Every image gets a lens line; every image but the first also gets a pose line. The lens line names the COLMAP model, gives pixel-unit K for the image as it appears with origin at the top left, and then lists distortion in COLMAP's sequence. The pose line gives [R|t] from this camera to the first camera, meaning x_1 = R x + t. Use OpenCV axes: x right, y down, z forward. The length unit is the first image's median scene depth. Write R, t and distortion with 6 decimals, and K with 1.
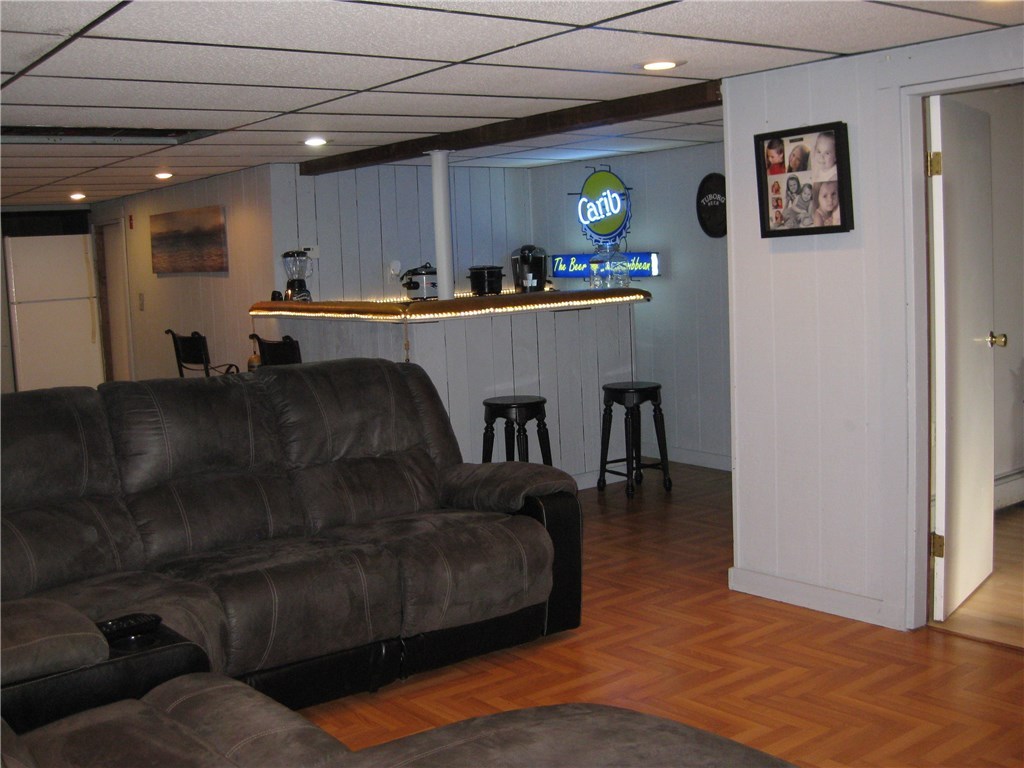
lens RADIAL K [[1135.0, 0, 512.0], [0, 1135.0, 384.0], [0, 0, 1]] dist [-0.133704, 0.001204]
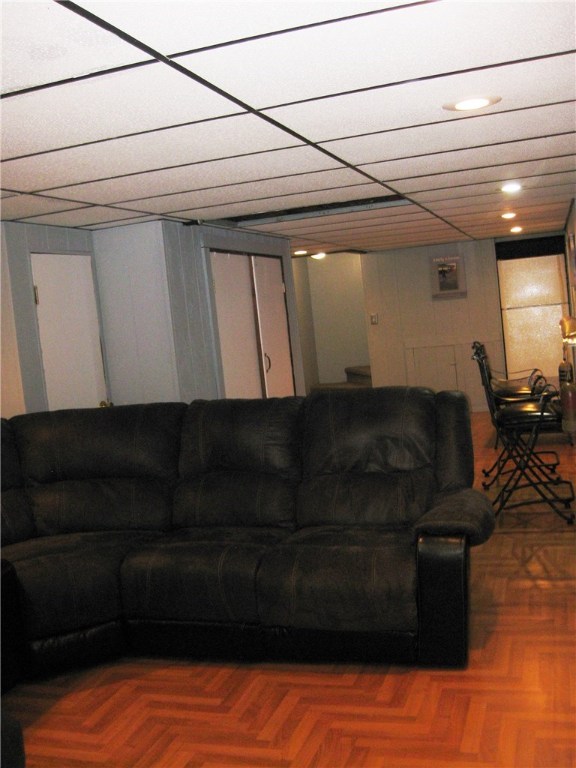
lens RADIAL K [[851.3, 0, 288.0], [0, 851.3, 384.0], [0, 0, 1]] dist [-0.133704, 0.001204]
pose [[0.565308, 0.052766, -0.823190, 0.632245], [-0.014488, 0.998433, 0.054049, -0.084678], [0.824753, -0.018627, 0.565187, 0.477893]]
